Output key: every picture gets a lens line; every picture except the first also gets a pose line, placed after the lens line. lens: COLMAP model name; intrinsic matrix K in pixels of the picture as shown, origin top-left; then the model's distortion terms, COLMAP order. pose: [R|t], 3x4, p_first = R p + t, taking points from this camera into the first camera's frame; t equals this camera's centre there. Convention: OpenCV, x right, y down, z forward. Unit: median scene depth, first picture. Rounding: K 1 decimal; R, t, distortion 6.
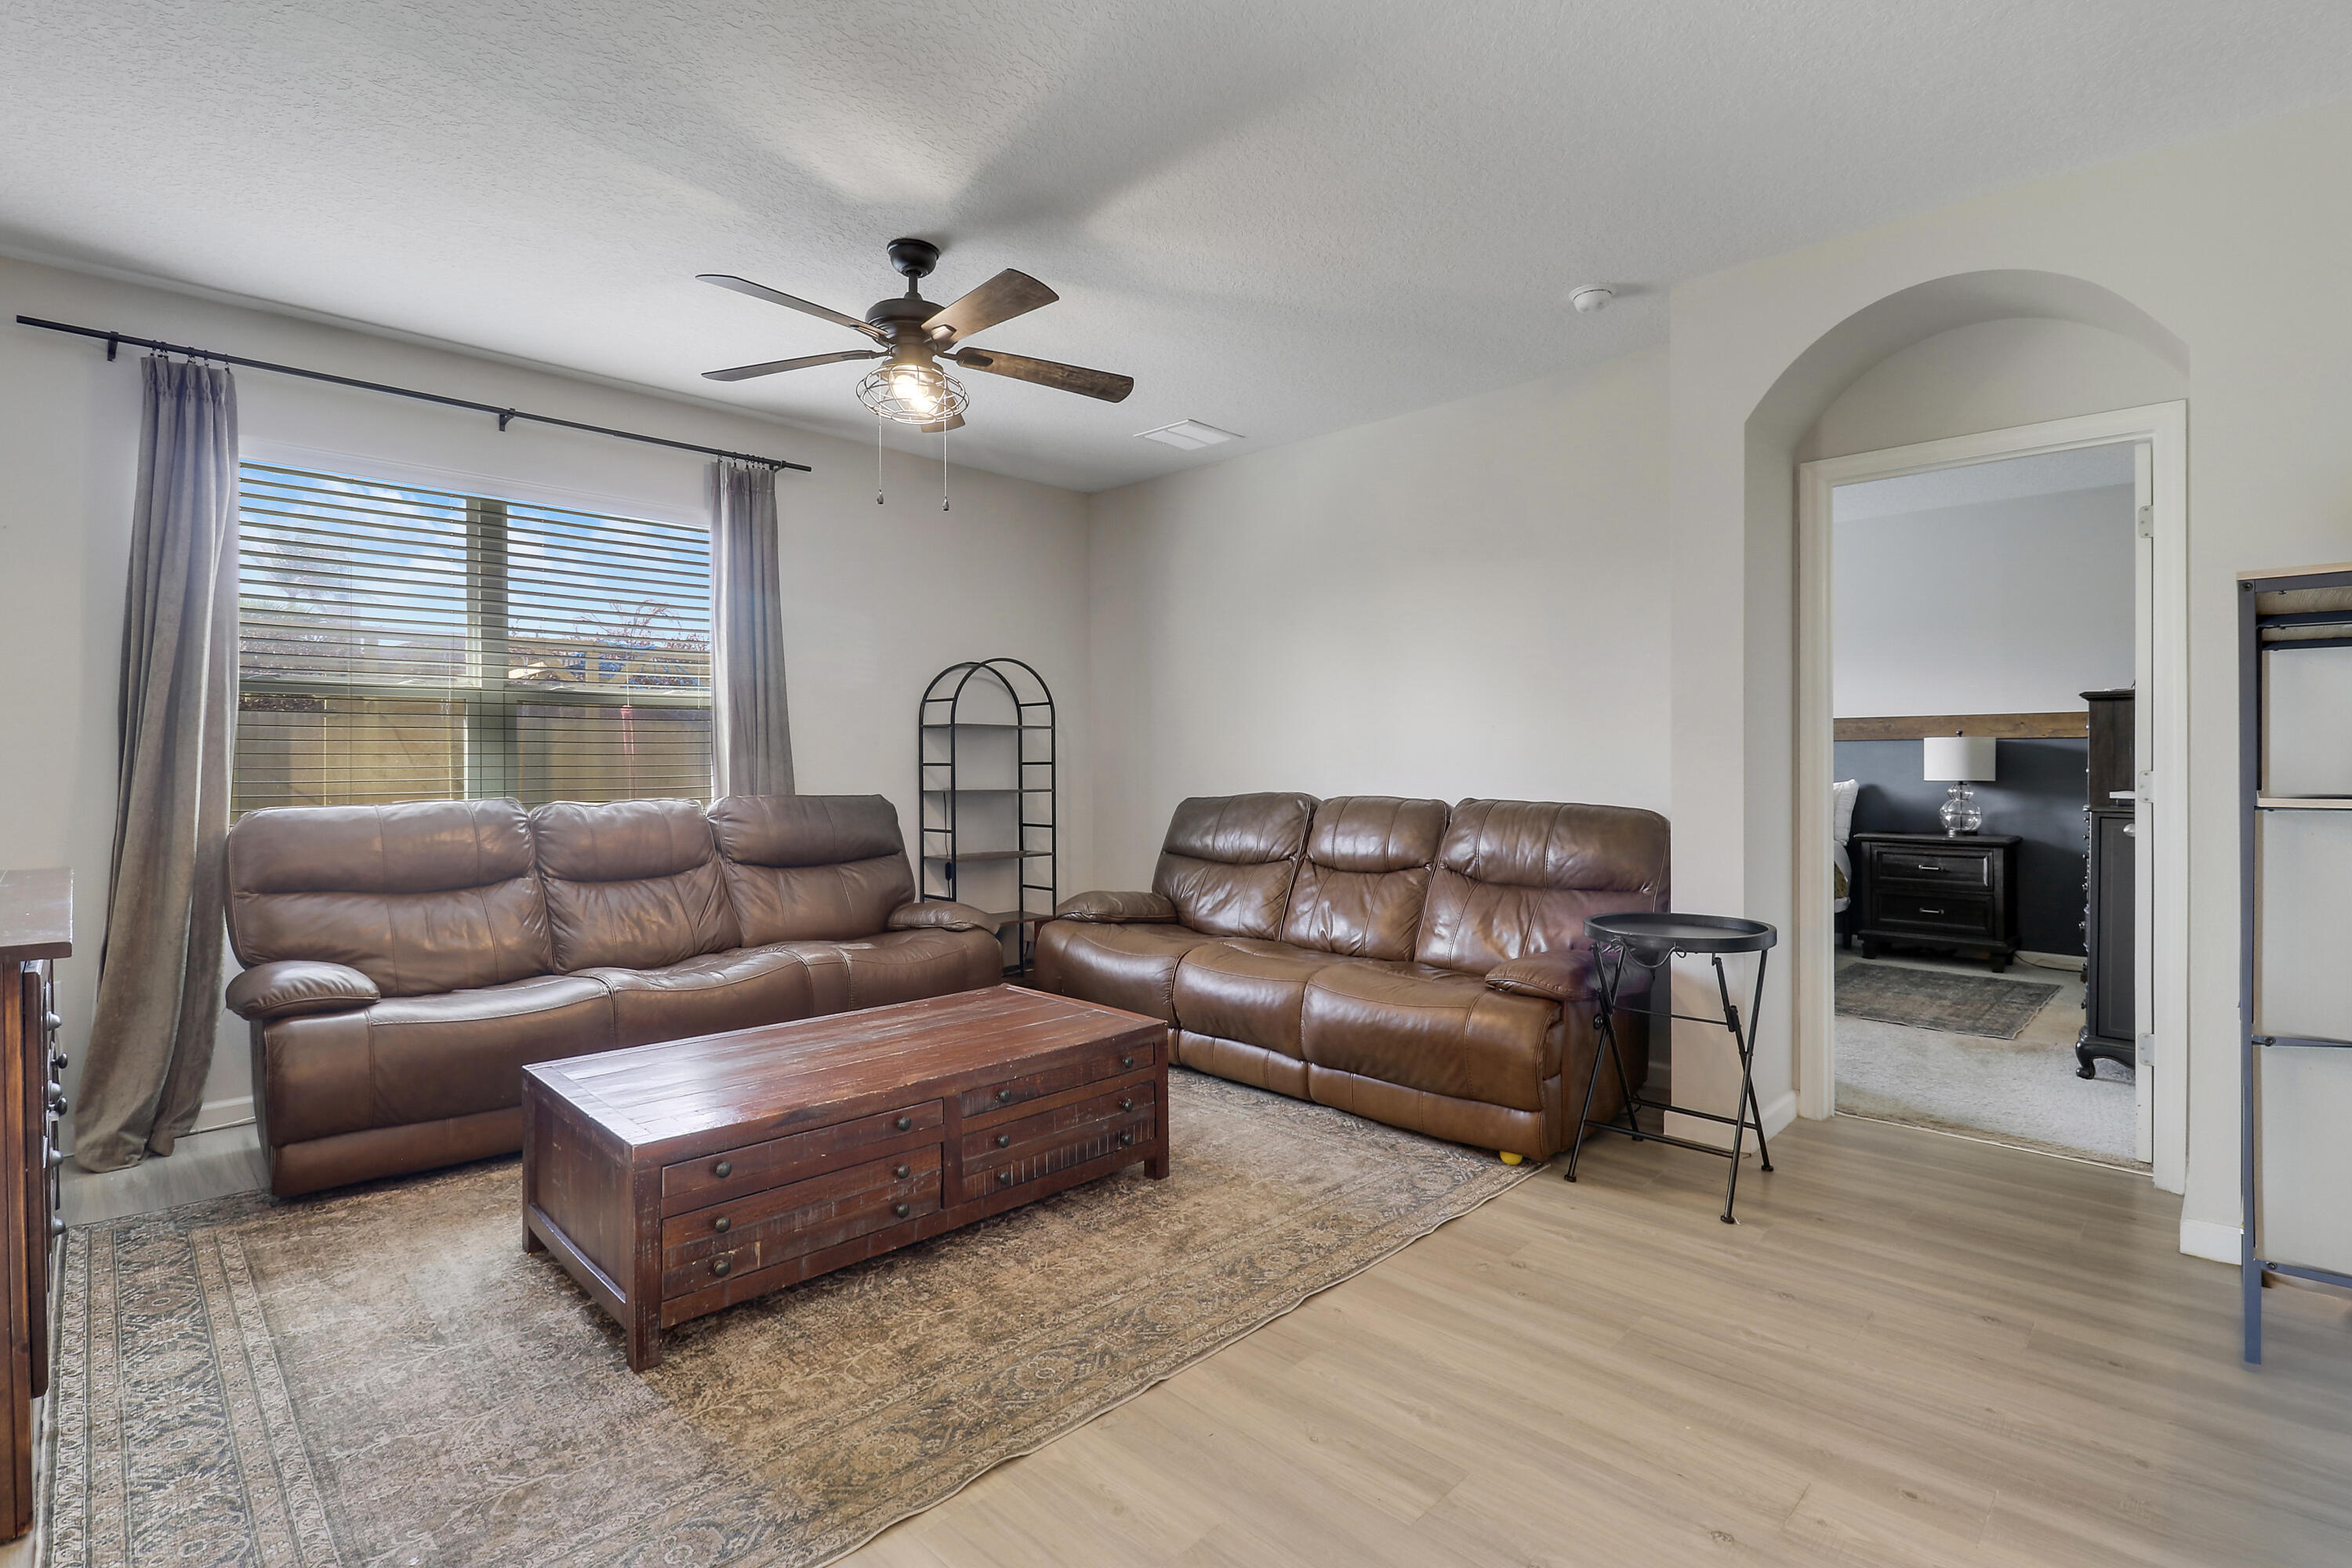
lens RADIAL K [[1101.1, 0, 1144.3], [0, 1101.1, 768.8], [0, 0, 1]] dist [0.004172, -0.010092]
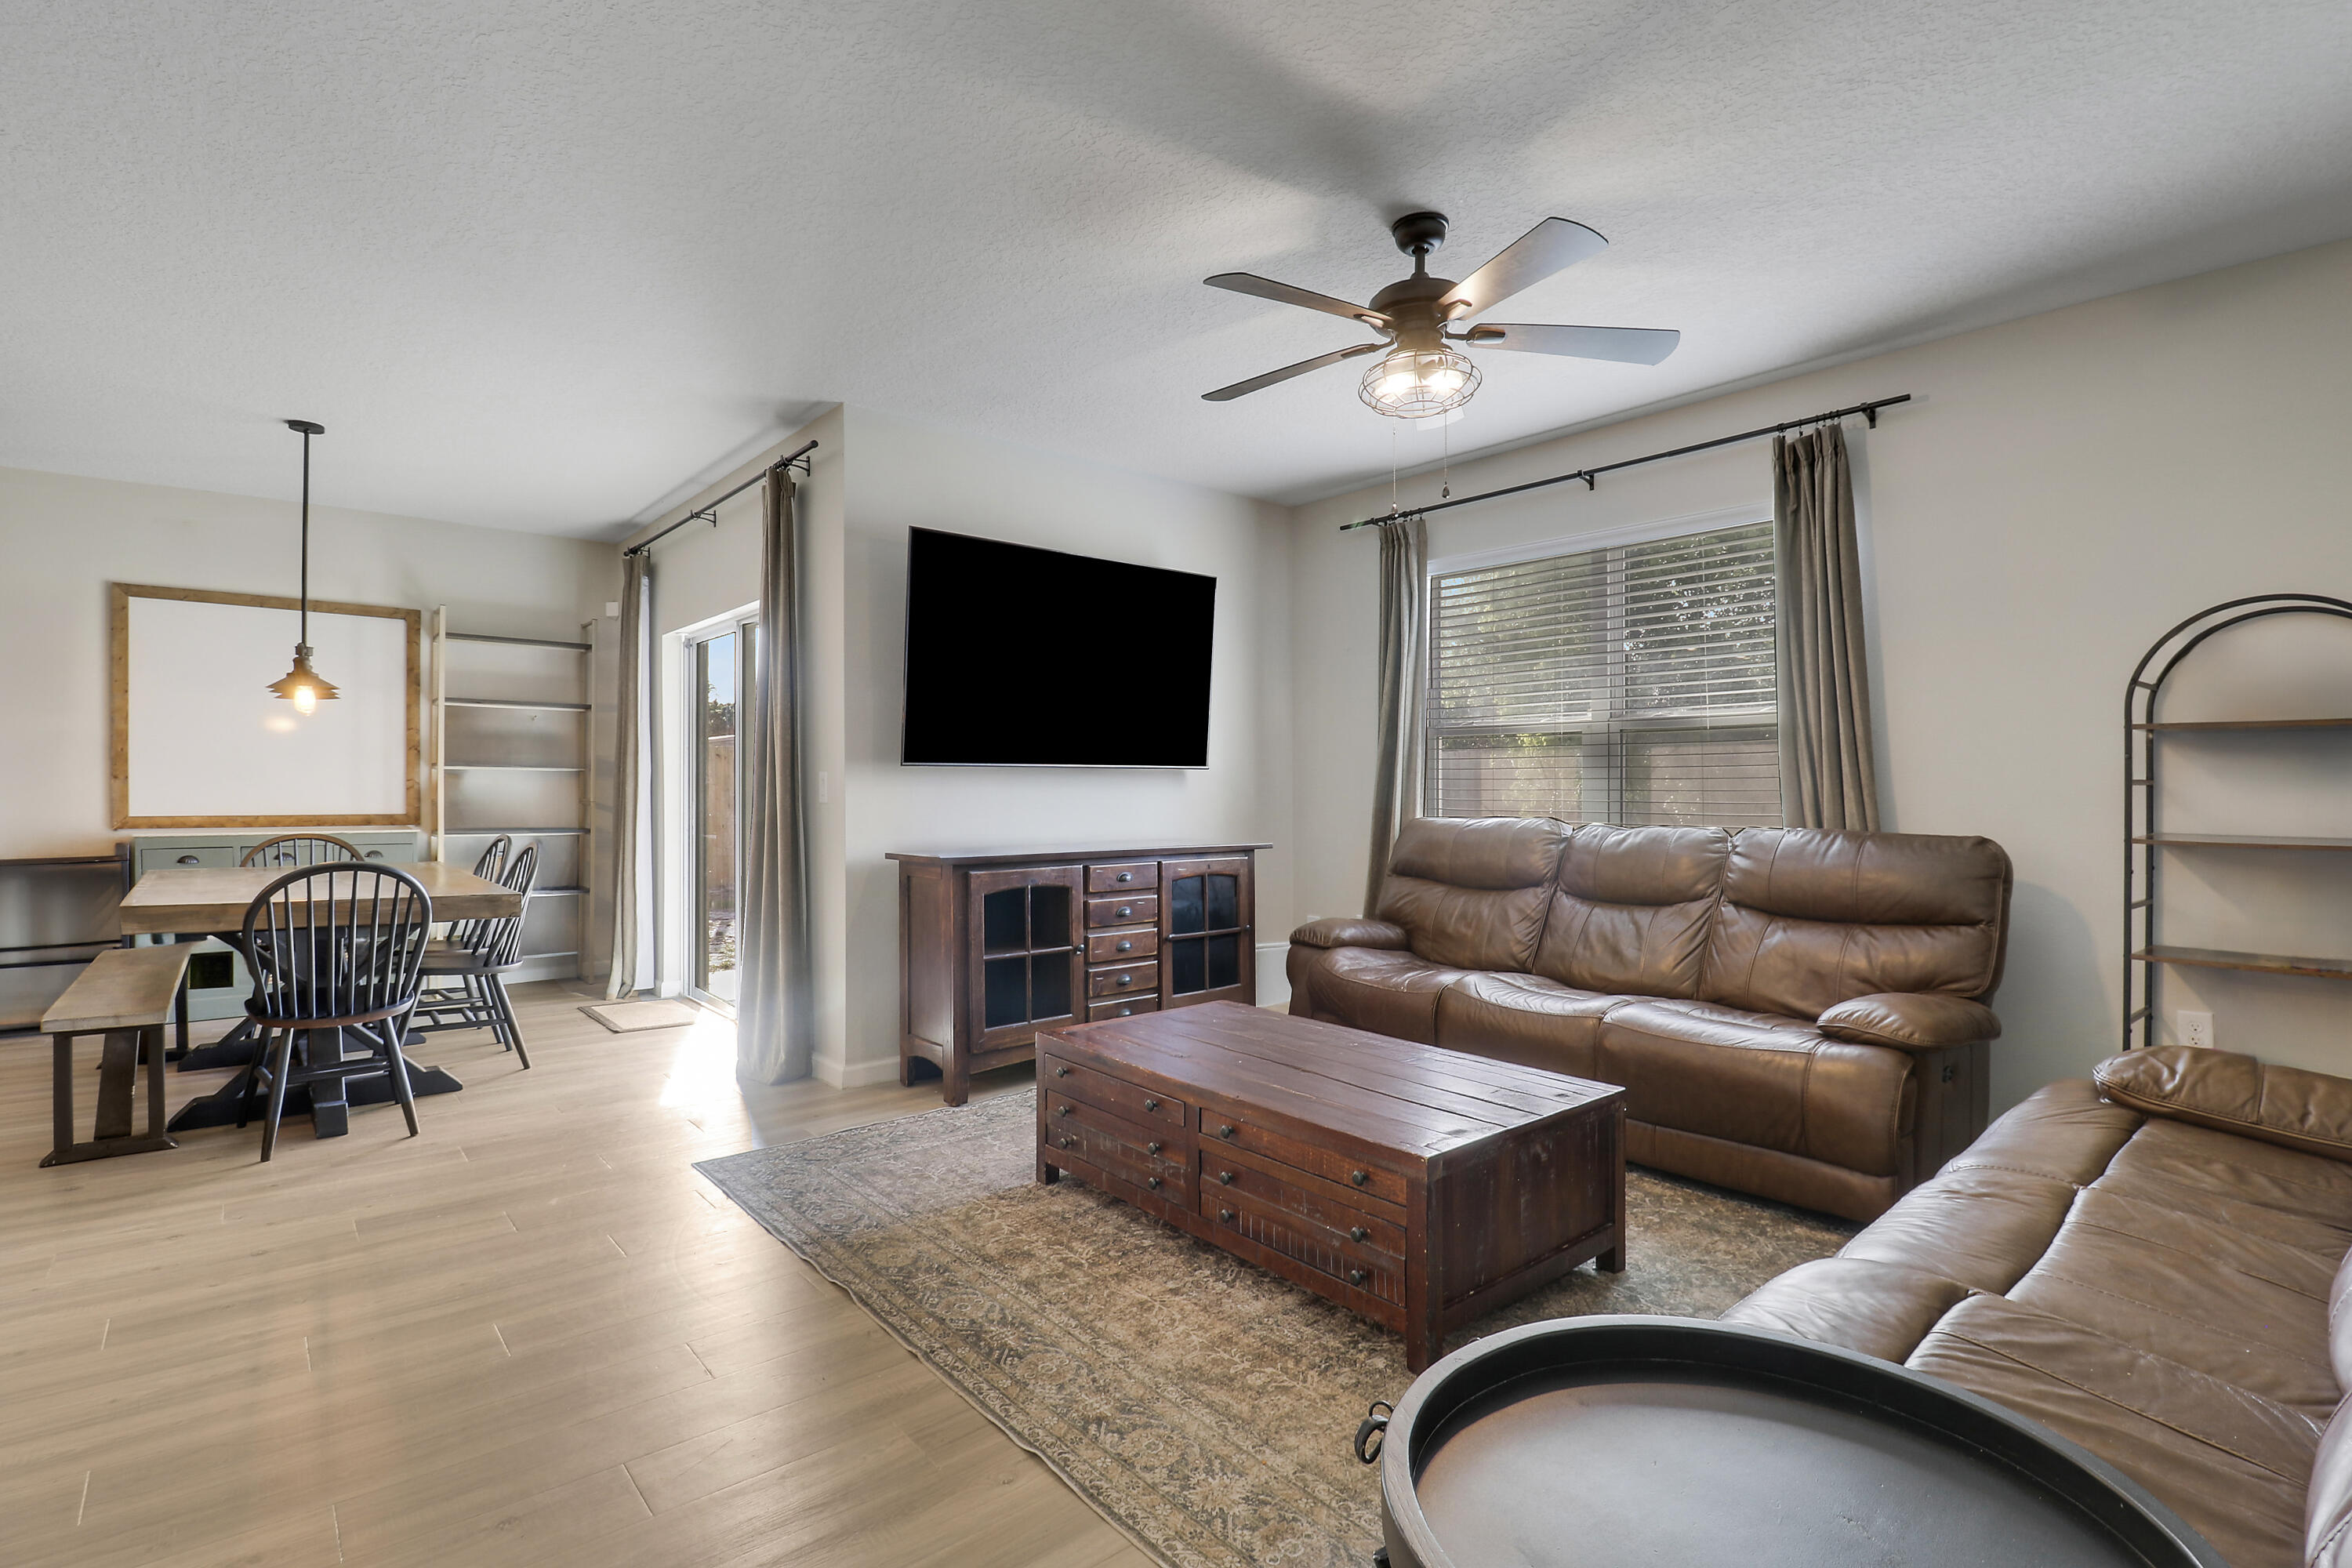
lens RADIAL K [[1089.0, 0, 1217.3], [0, 1089.0, 786.2], [0, 0, 1]] dist [-0.000439, -0.000344]
pose [[-0.037439, 0.003999, -0.999291, 0.551293], [-0.011037, 0.999929, 0.004415, -0.006659], [0.999238, 0.011194, -0.037392, 0.683475]]
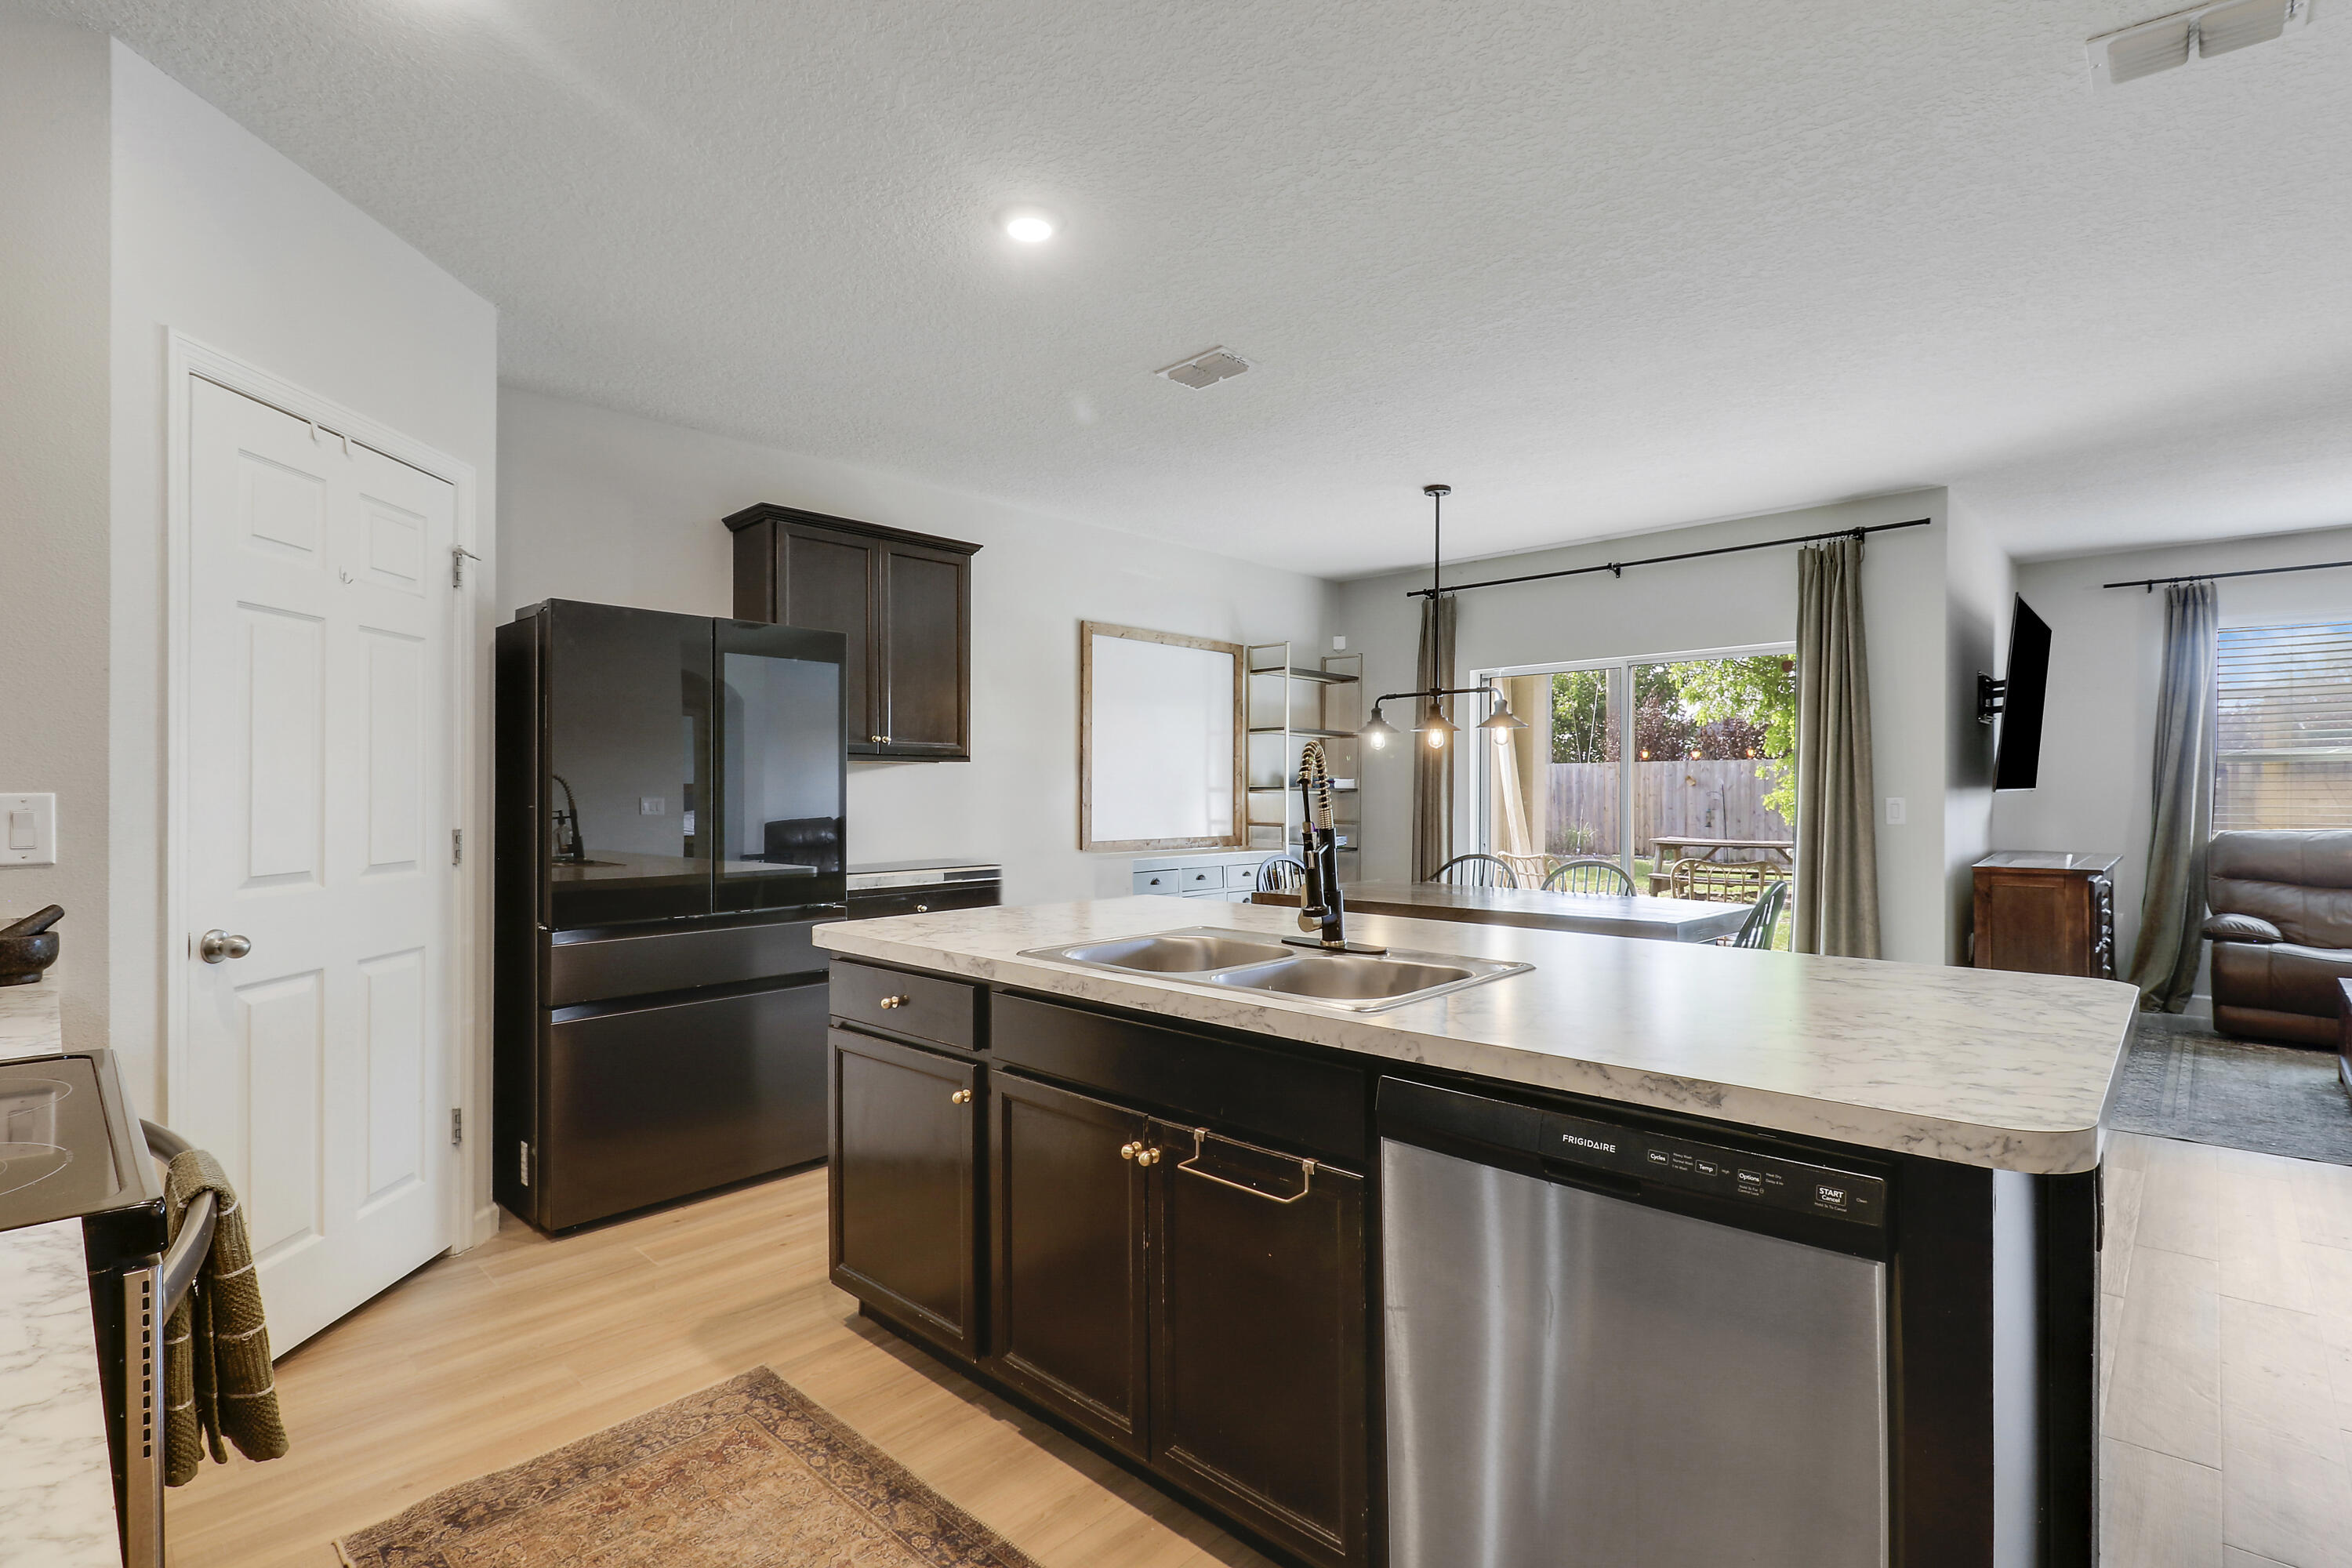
lens RADIAL K [[1091.7, 0, 1243.8], [0, 1091.7, 786.0], [0, 0, 1]] dist [0.000495, -0.009533]
pose [[0.072399, -0.001656, -0.997374, 0.699842], [-0.006301, 0.999978, -0.002118, -0.018271], [0.997356, 0.006438, 0.072387, -0.599576]]
